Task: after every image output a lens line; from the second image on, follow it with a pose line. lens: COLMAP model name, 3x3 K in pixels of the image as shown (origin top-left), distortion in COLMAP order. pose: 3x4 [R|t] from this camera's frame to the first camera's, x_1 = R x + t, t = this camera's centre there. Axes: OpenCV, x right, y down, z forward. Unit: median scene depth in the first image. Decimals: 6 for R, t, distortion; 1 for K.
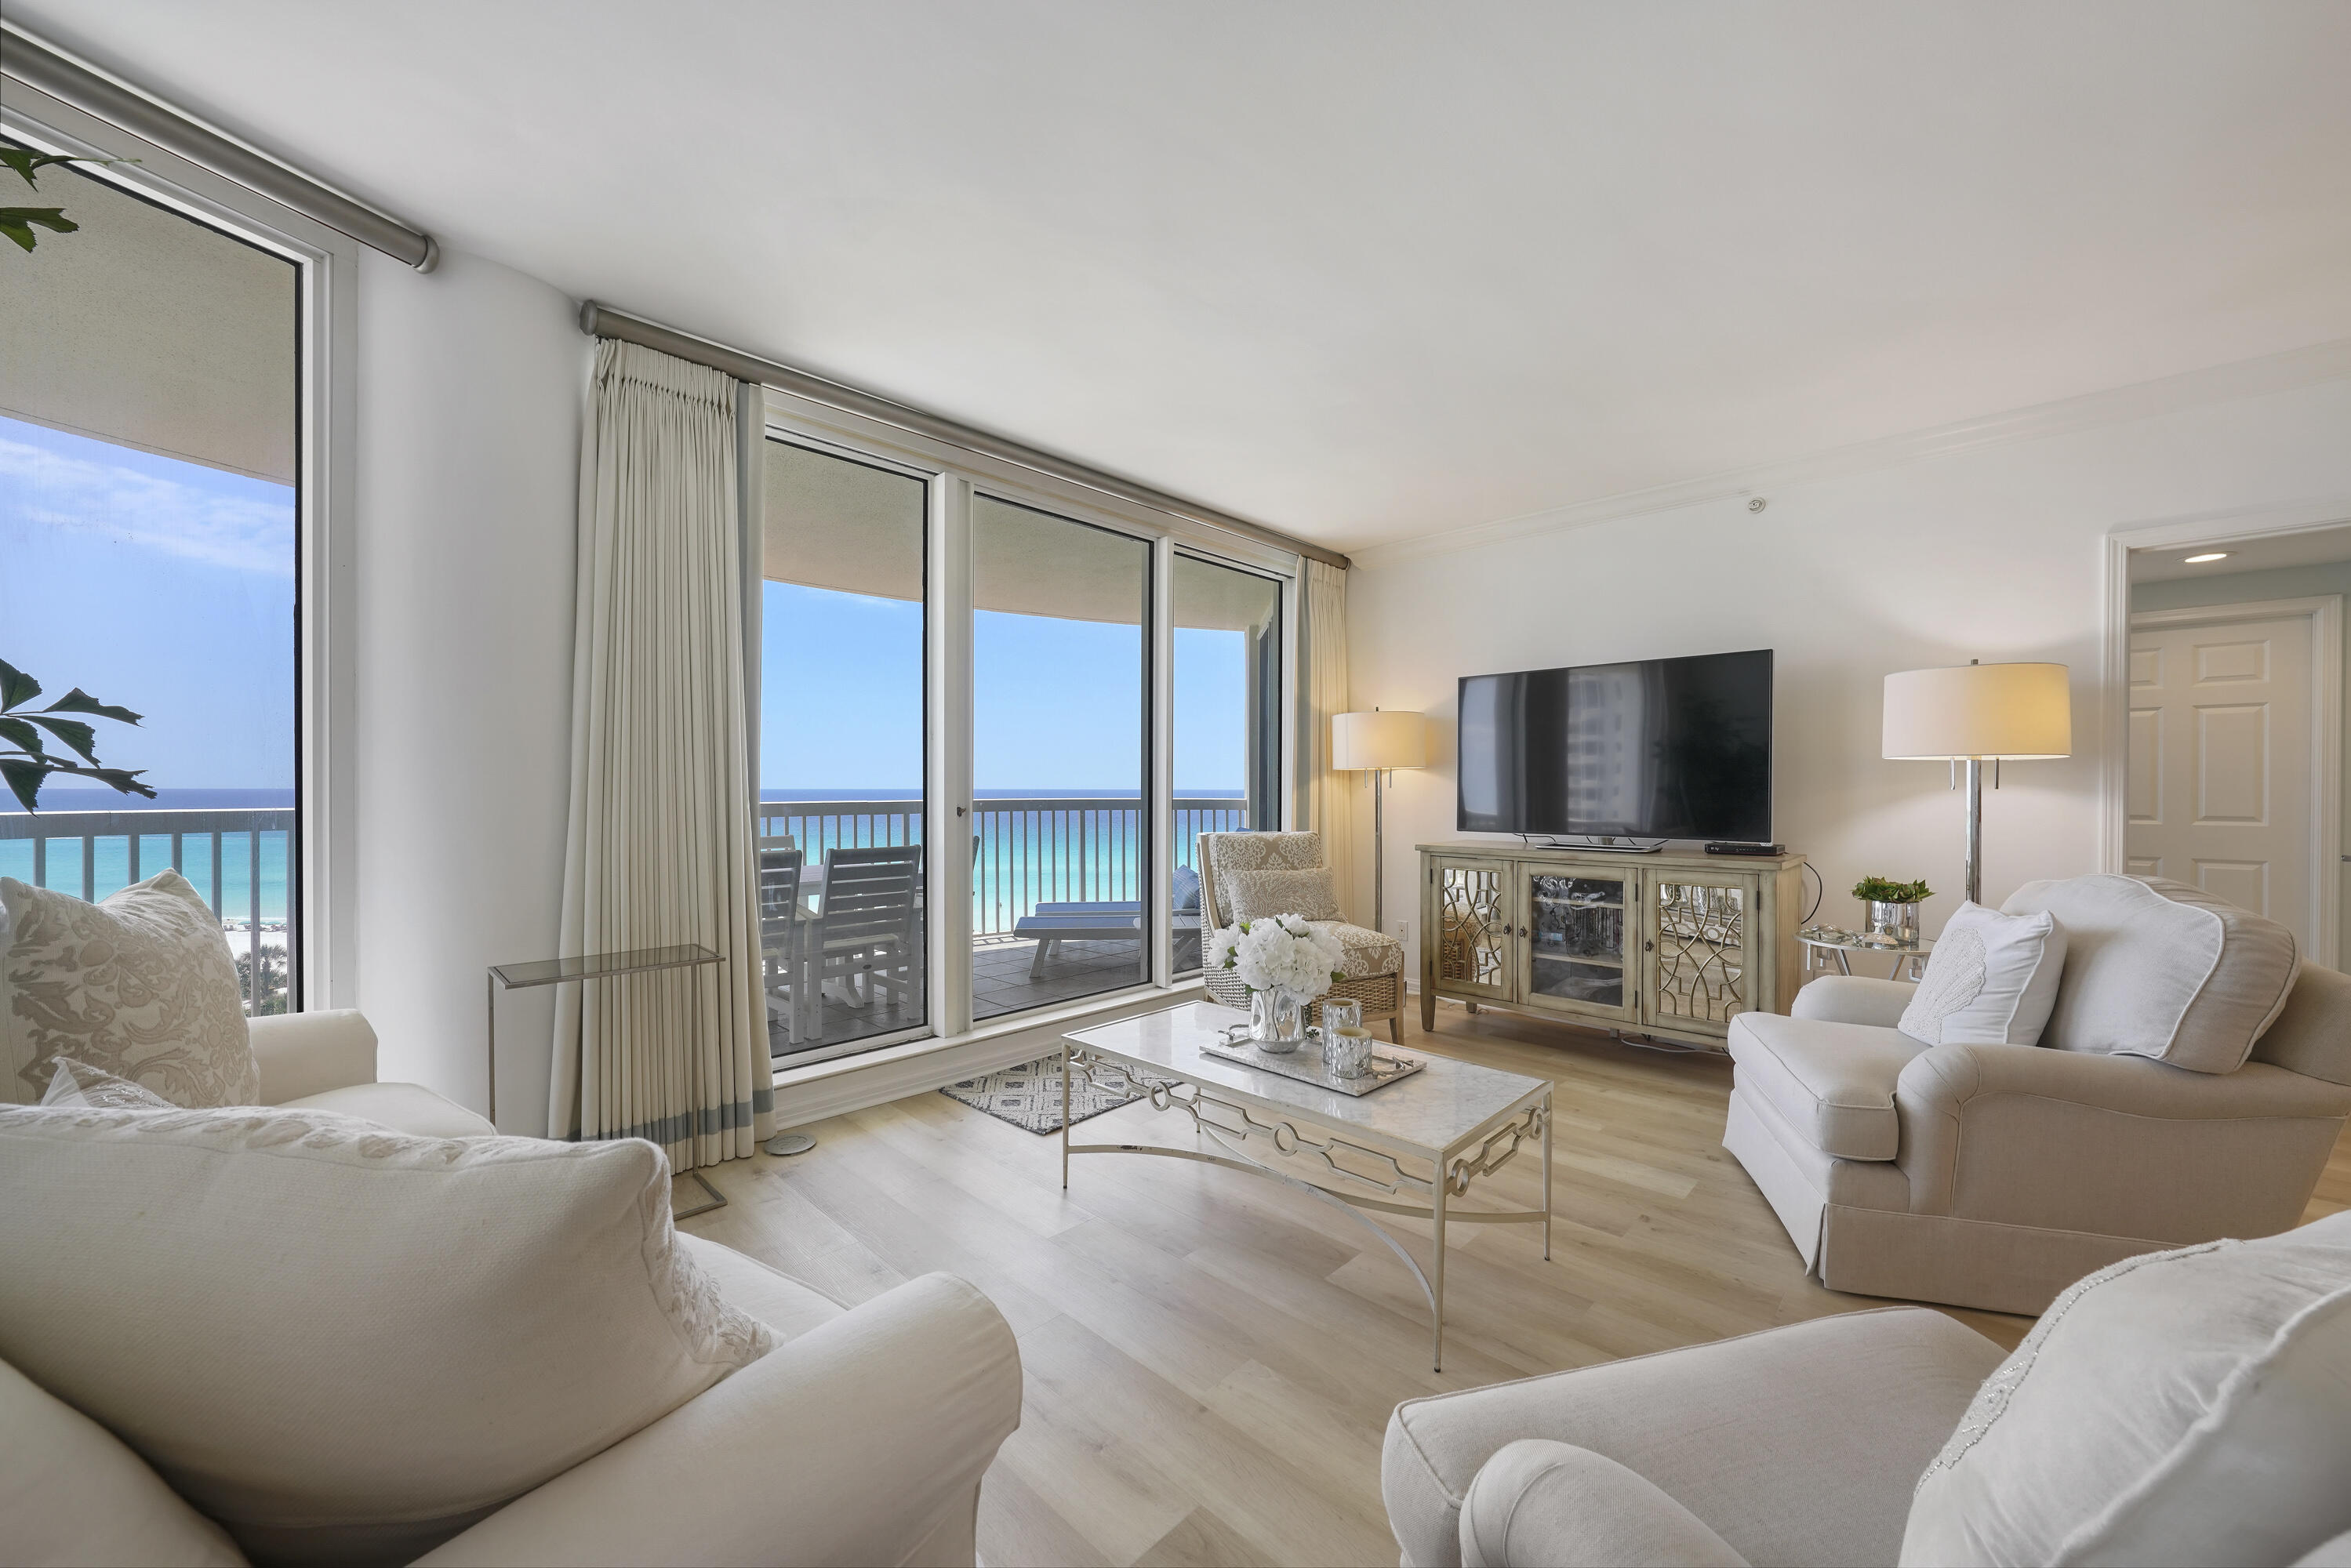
lens RADIAL K [[879.0, 0, 1176.4], [0, 879.0, 794.0], [0, 0, 1]] dist [-0.012558, 0.002280]
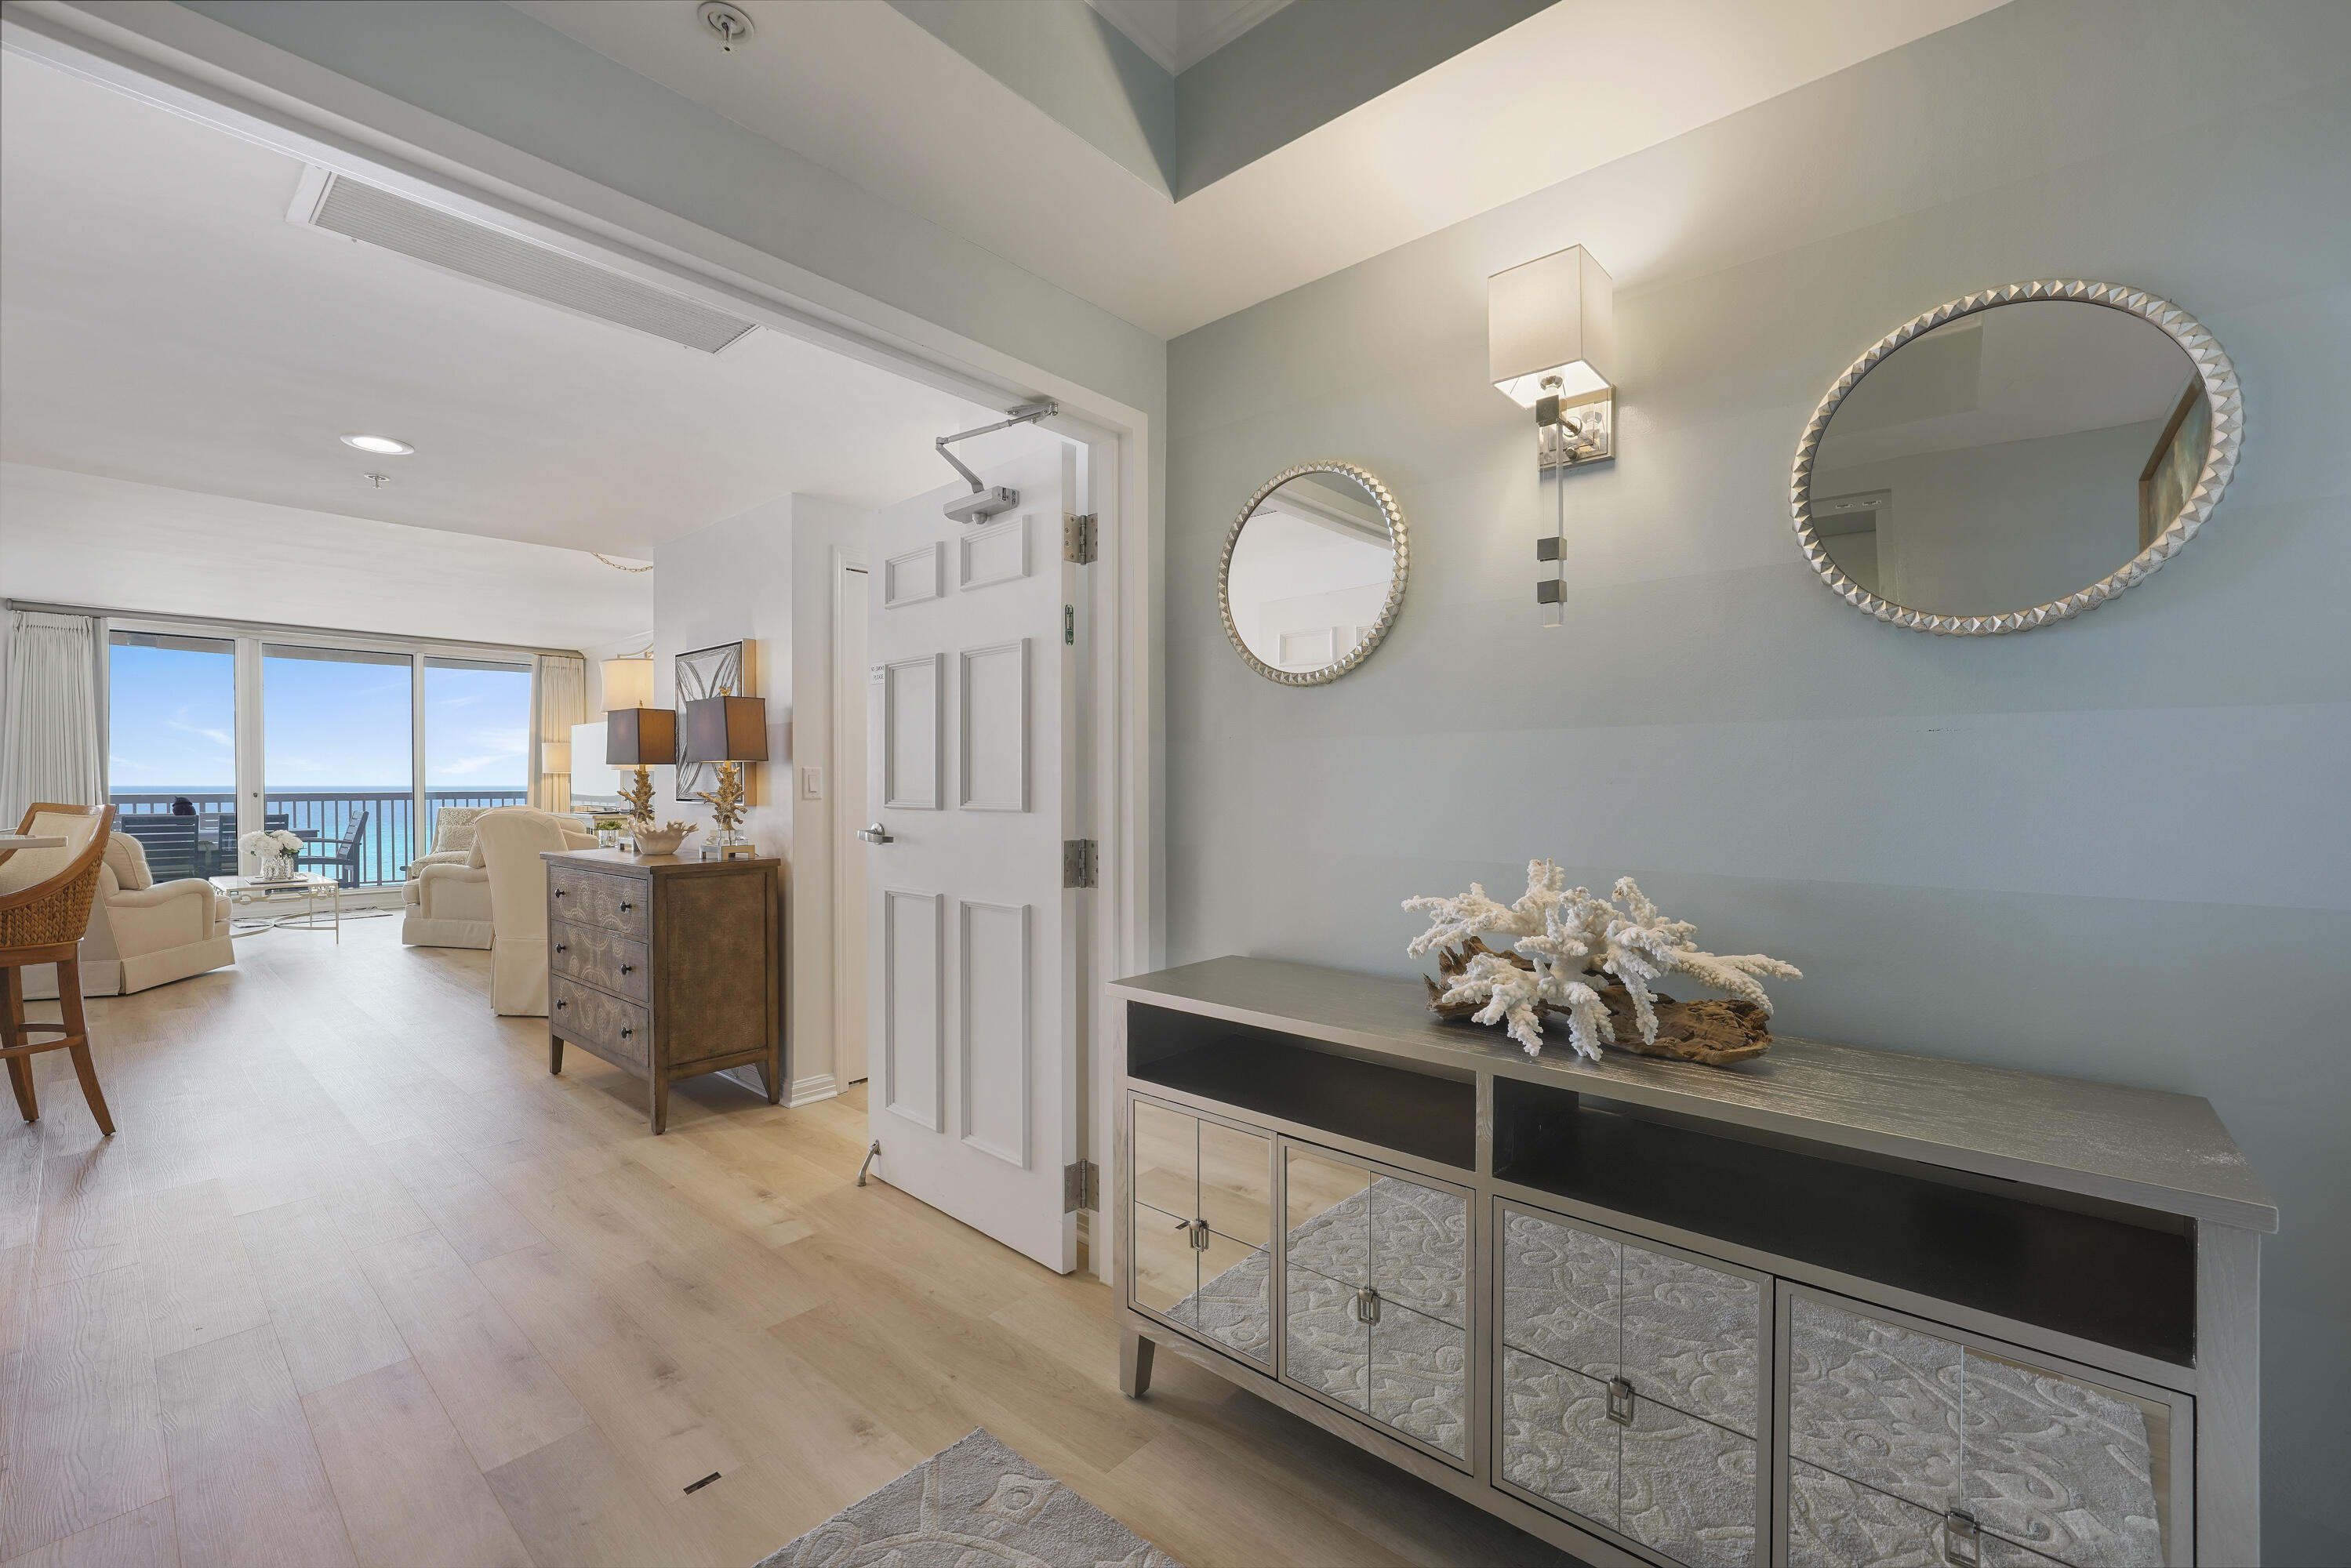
lens RADIAL K [[952.1, 0, 1156.4], [0, 952.1, 784.0], [0, 0, 1]] dist [-0.010844, 0.003515]
pose [[0.998998, -0.003236, 0.044646, 1.850613], [0.003414, 0.999987, -0.003899, 0.007792], [-0.044633, 0.004048, 0.998995, -1.390511]]
